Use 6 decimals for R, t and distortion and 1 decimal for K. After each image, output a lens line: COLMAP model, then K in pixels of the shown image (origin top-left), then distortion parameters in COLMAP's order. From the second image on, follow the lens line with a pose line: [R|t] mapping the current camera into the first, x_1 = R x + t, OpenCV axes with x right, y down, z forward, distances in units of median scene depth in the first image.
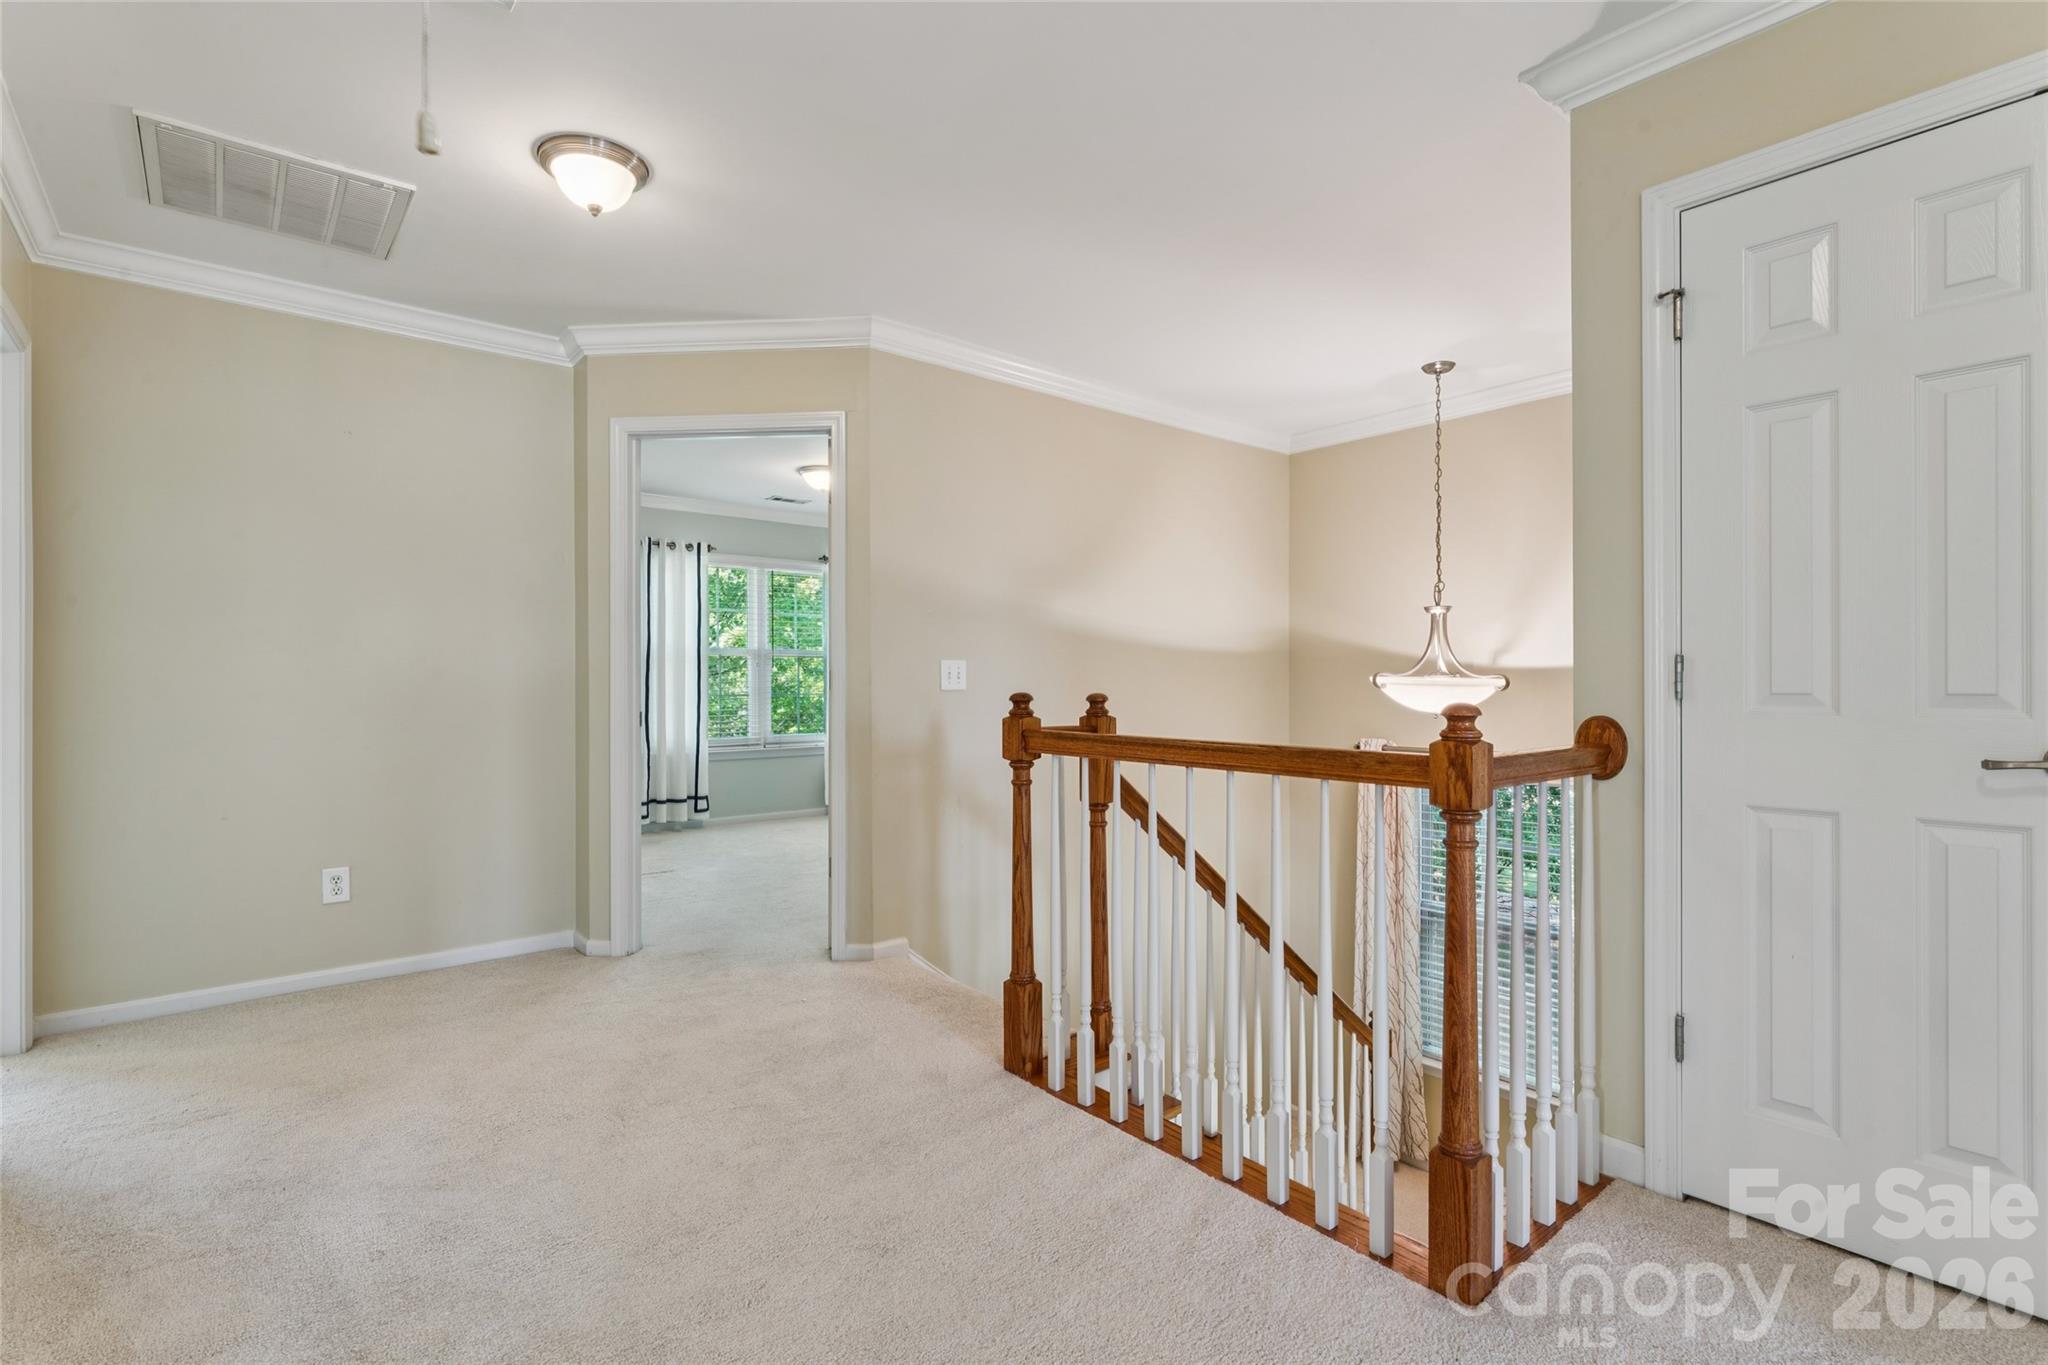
lens RADIAL K [[950.2, 0, 1014.9], [0, 950.2, 687.1], [0, 0, 1]] dist [0.002334, -0.000216]
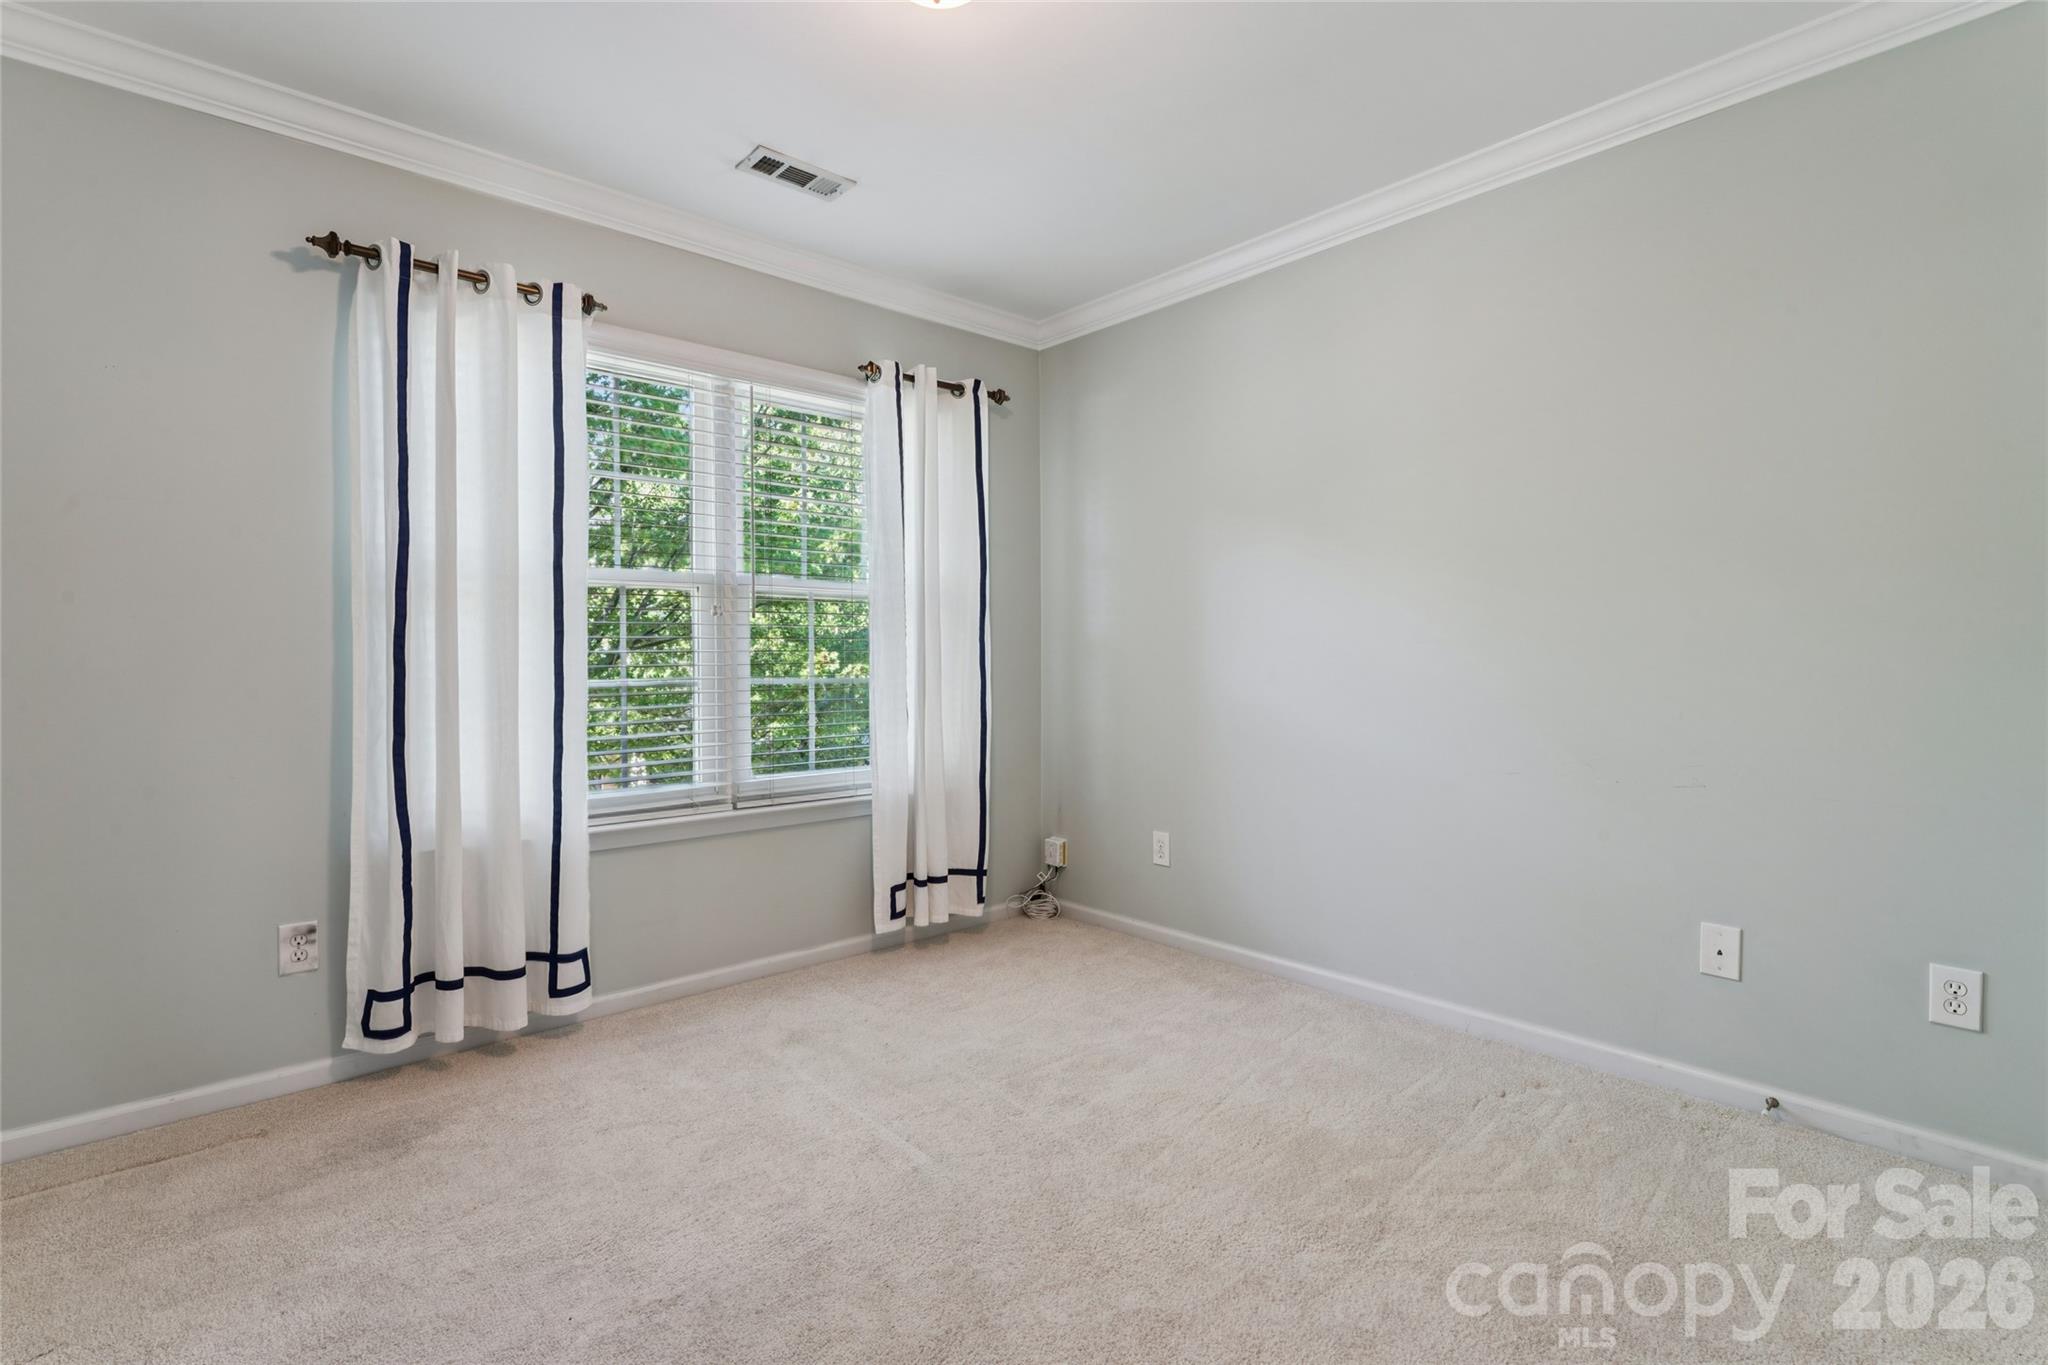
lens RADIAL K [[950.2, 0, 1031.8], [0, 950.2, 682.1], [0, 0, 1]] dist [0.002334, -0.000216]
pose [[0.998233, -0.002060, 0.059392, -0.166956], [0.001246, 0.999905, 0.013747, 0.001519], [-0.059415, -0.013649, 0.998140, 0.610059]]
